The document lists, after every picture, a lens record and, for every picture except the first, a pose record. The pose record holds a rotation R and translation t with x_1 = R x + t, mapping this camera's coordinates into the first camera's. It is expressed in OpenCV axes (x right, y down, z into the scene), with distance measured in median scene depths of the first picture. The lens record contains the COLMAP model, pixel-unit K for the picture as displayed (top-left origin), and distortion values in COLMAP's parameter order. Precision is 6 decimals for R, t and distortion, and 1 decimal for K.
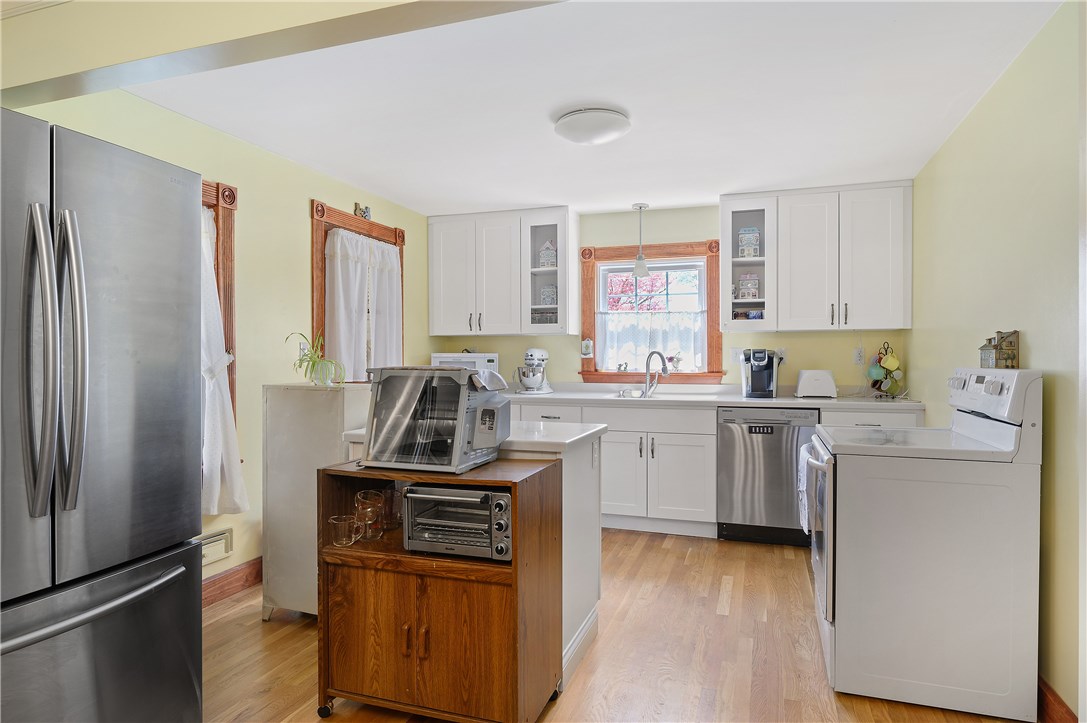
lens RADIAL K [[638.1, 0, 542.8], [0, 638.1, 358.8], [0, 0, 1]] dist [-0.007861, 0.000499]
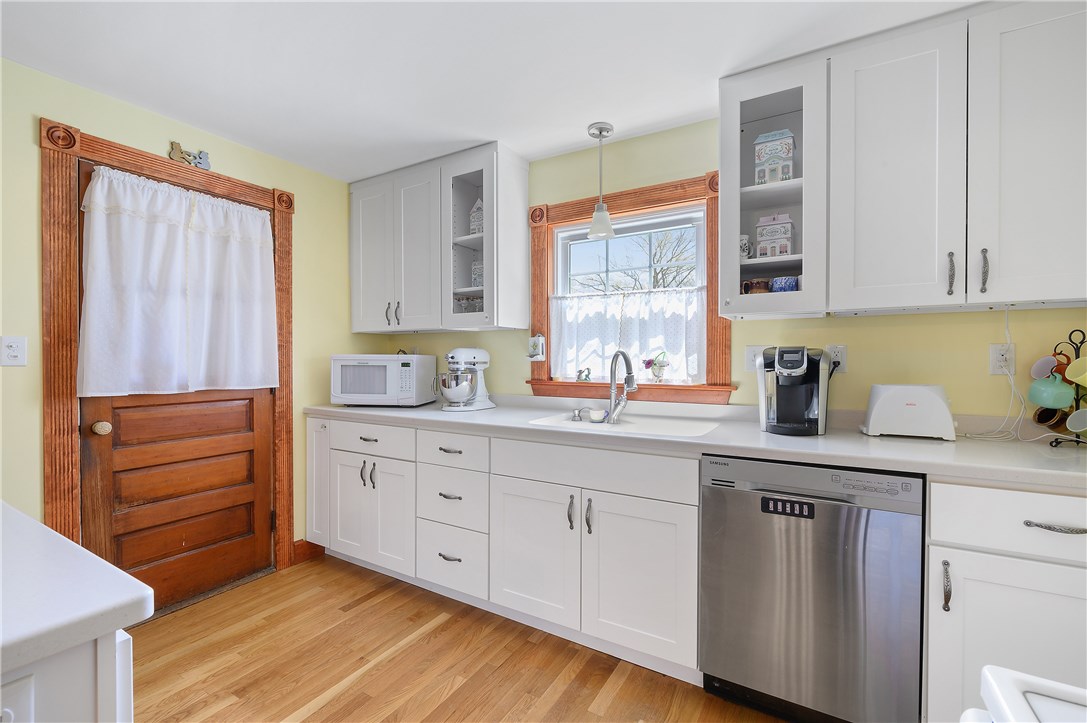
lens RADIAL K [[476.7, 0, 541.8], [0, 476.7, 363.2], [0, 0, 1]] dist [-0.004382, -0.000178]
pose [[0.978293, 0.003969, -0.207188, 0.212293], [-0.003180, 0.999986, 0.004140, -0.001492], [0.207202, -0.003392, 0.978292, 0.548647]]
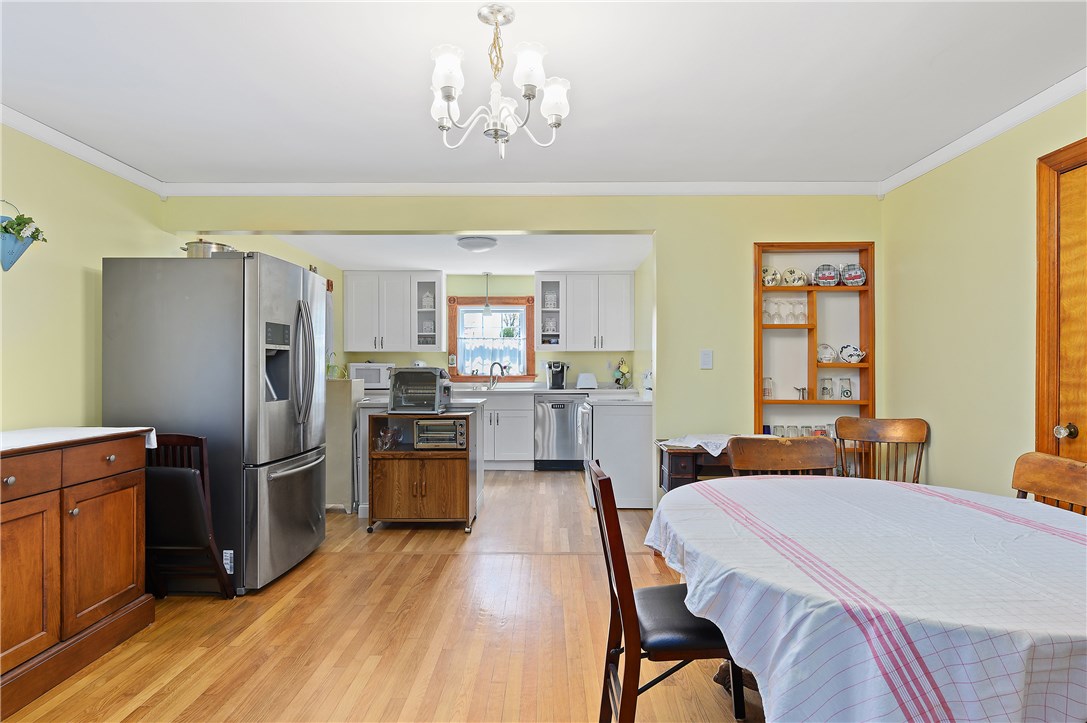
lens RADIAL K [[602.1, 0, 539.5], [0, 602.1, 369.3], [0, 0, 1]] dist [0.001545, 0.000136]
pose [[0.949447, 0.001397, 0.313925, -0.219149], [0.000396, 0.999984, -0.005649, 0.015519], [-0.313928, 0.005488, 0.949431, -0.542432]]
